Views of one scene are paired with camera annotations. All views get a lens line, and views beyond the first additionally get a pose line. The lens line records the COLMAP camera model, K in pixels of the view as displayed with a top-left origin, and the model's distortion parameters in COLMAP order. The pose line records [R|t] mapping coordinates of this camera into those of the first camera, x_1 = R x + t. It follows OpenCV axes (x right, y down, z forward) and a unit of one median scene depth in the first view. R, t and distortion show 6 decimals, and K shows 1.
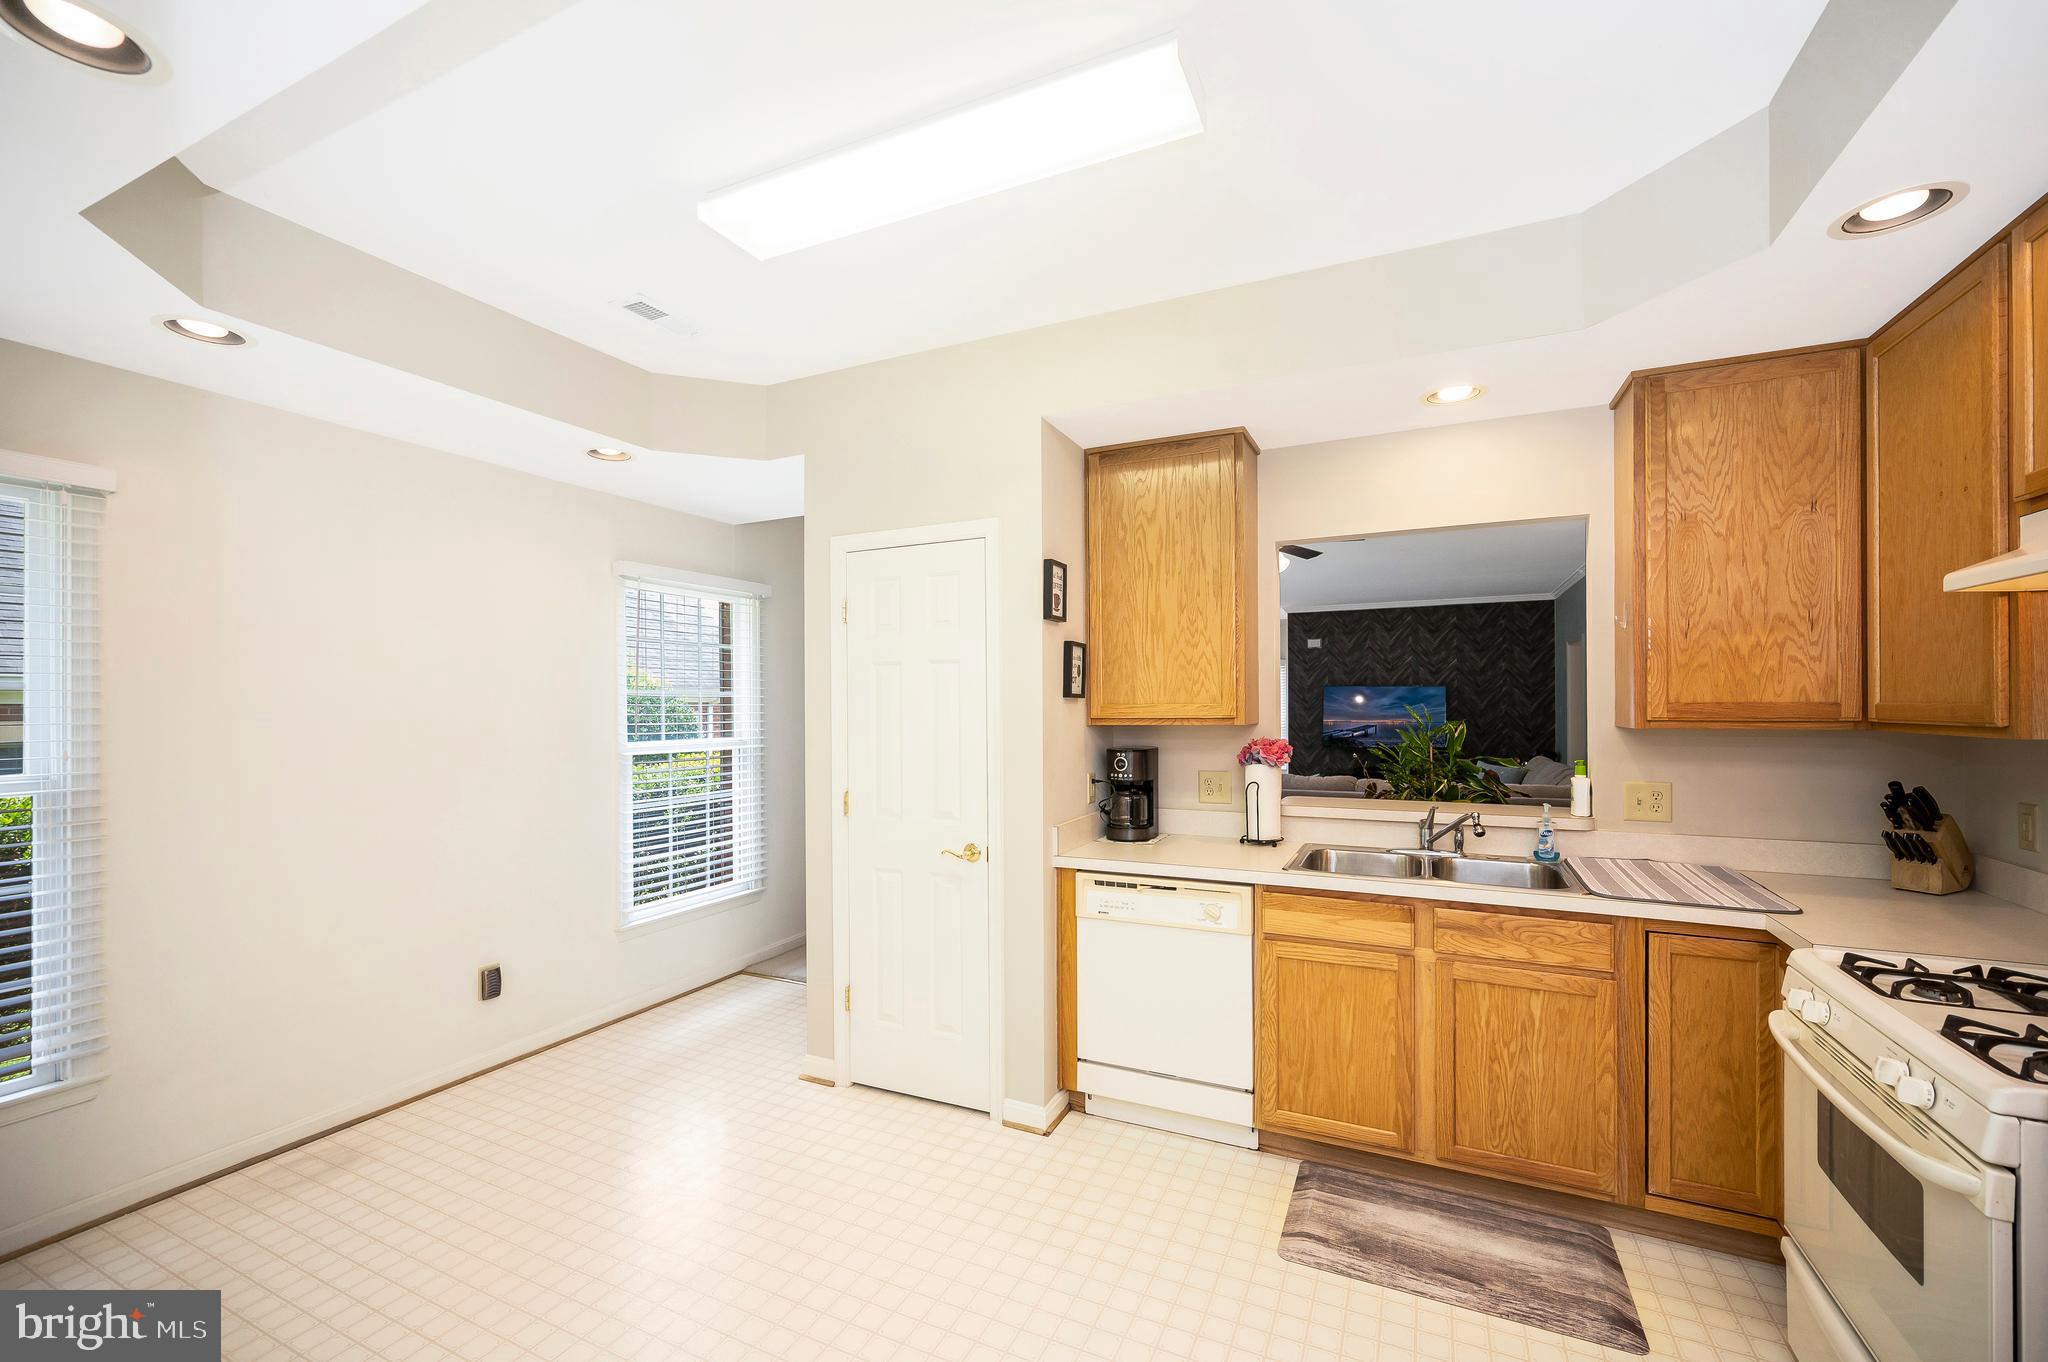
lens RADIAL K [[834.8, 0, 1028.8], [0, 834.8, 701.9], [0, 0, 1]] dist [0.001190, -0.000004]
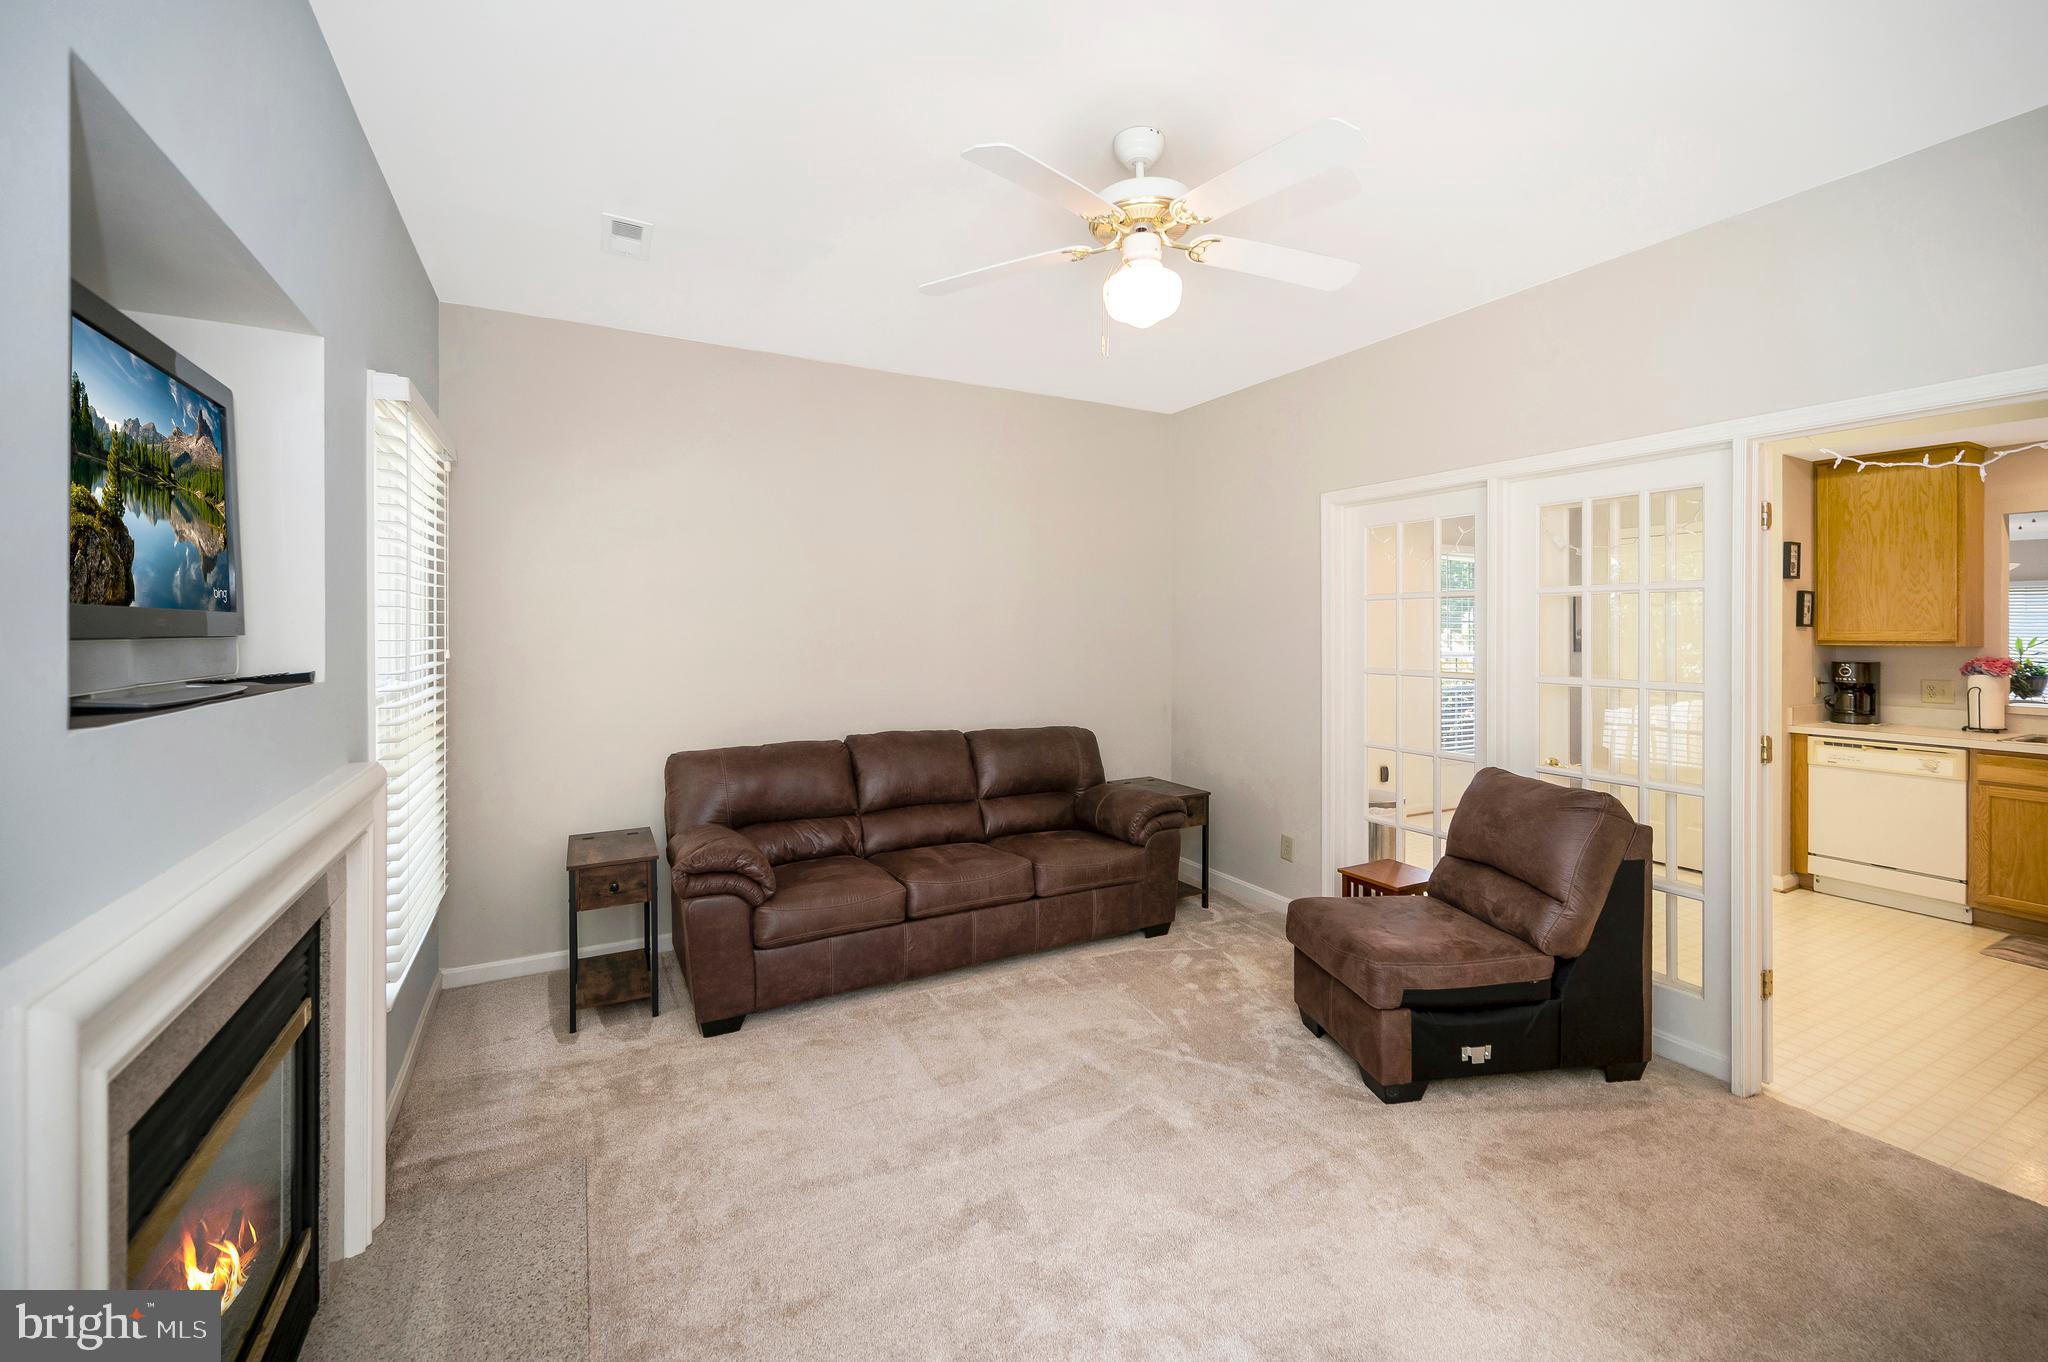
lens RADIAL K [[833.9, 0, 1025.0], [0, 833.9, 622.4], [0, 0, 1]] dist [-0.000285, 0.000143]
pose [[0.803210, 0.006344, -0.595662, -0.199437], [-0.006451, 0.999977, 0.001952, -0.006883], [0.595661, 0.002274, 0.803233, -1.184691]]
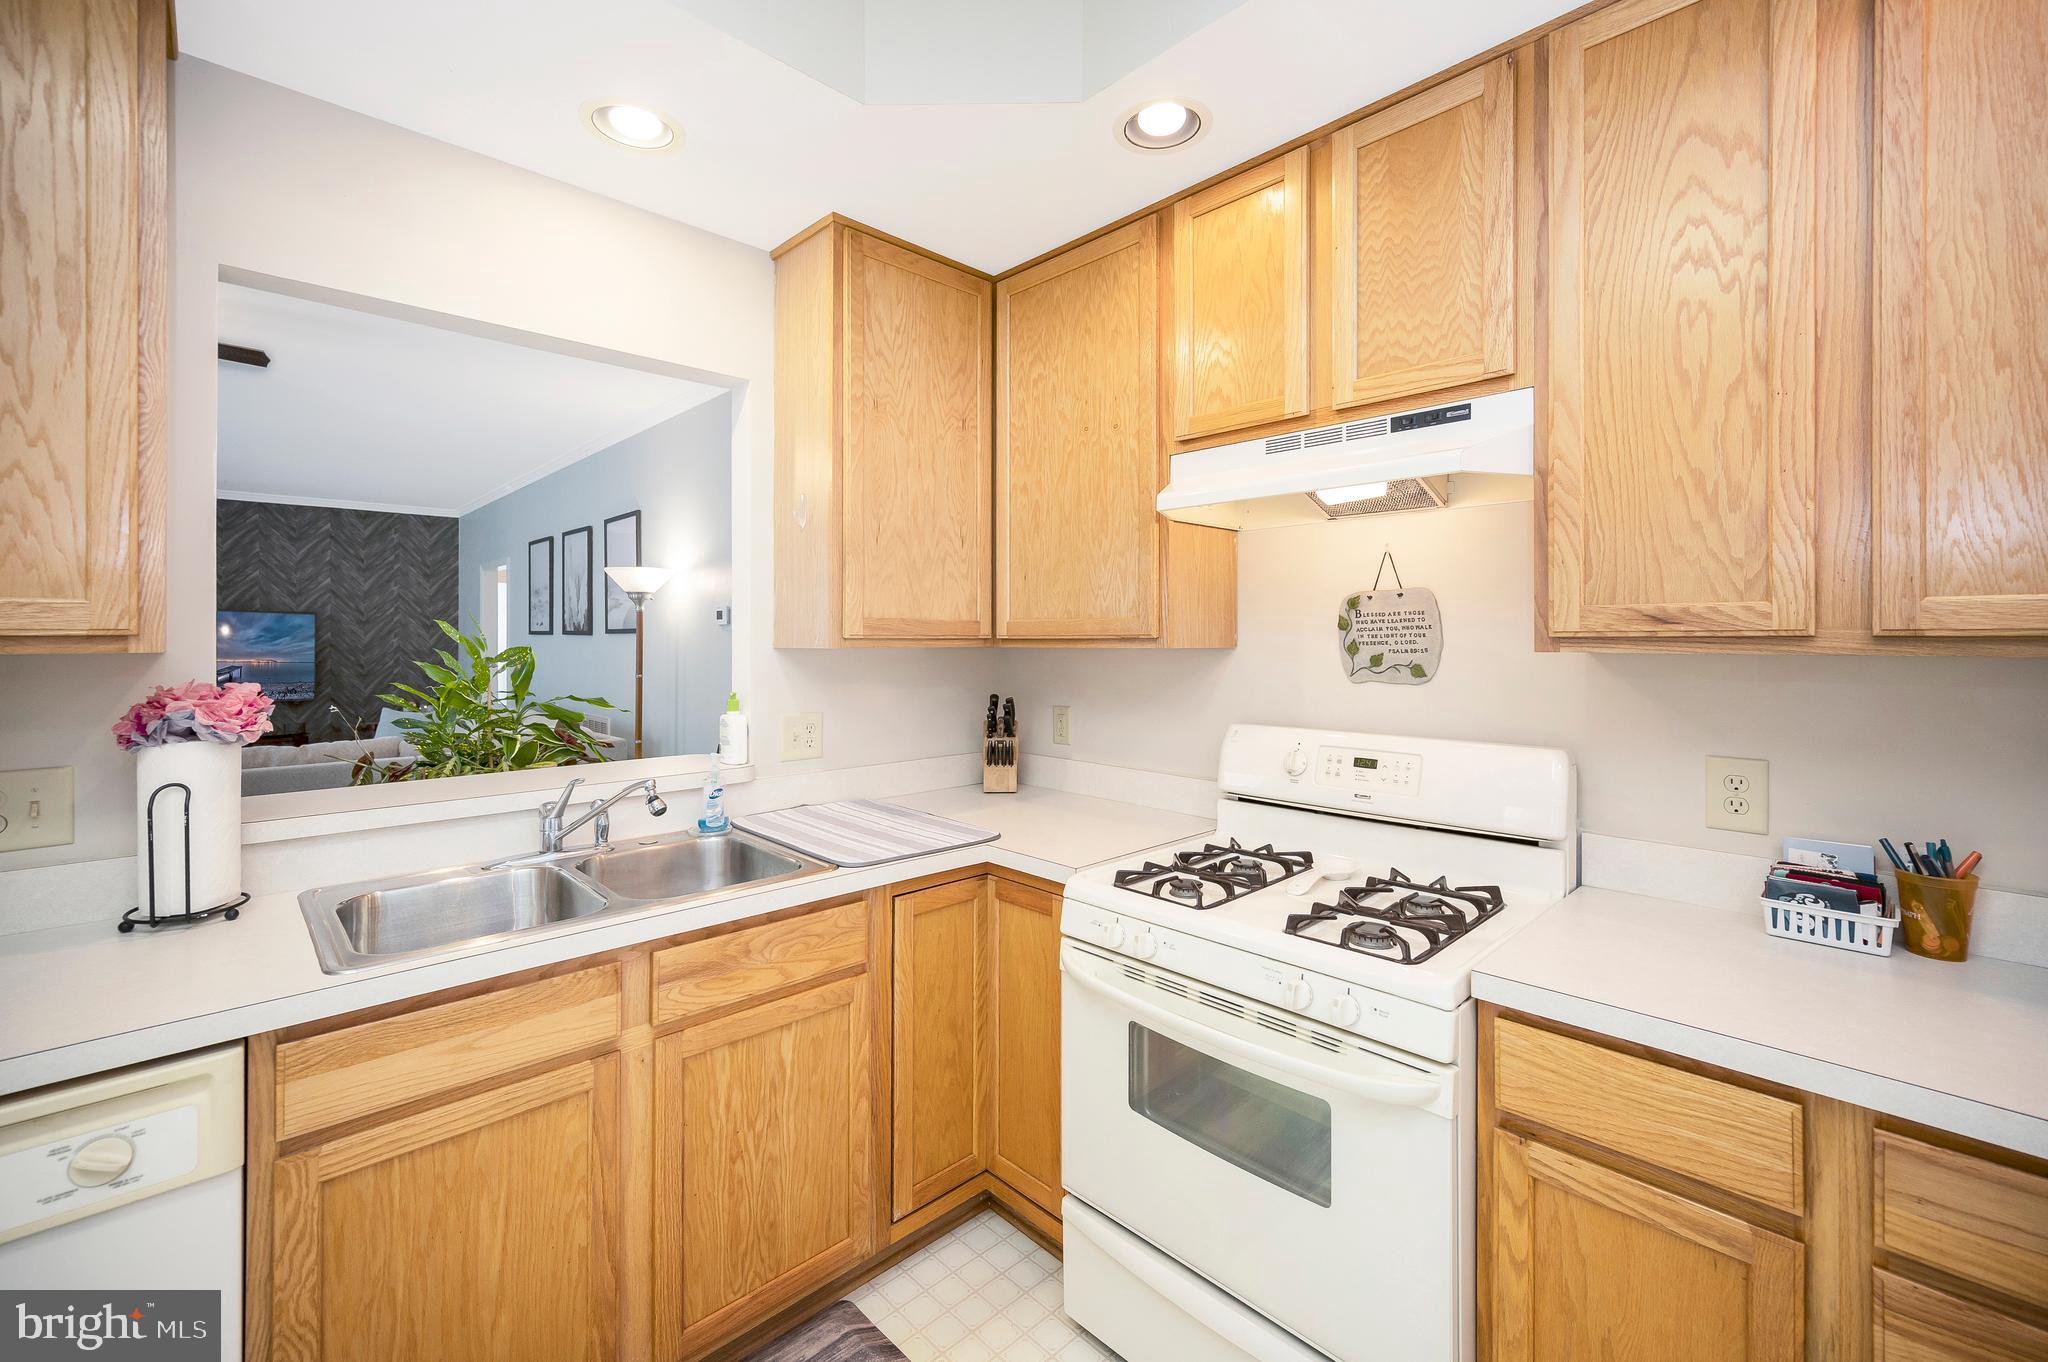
lens RADIAL K [[854.4, 0, 1027.4], [0, 854.4, 631.3], [0, 0, 1]] dist [-0.001448, -0.000347]
pose [[0.350597, 0.012854, 0.936438, 0.007253], [-0.002793, 0.999916, -0.012680, 0.021974], [-0.936522, 0.001830, 0.350603, 0.457631]]
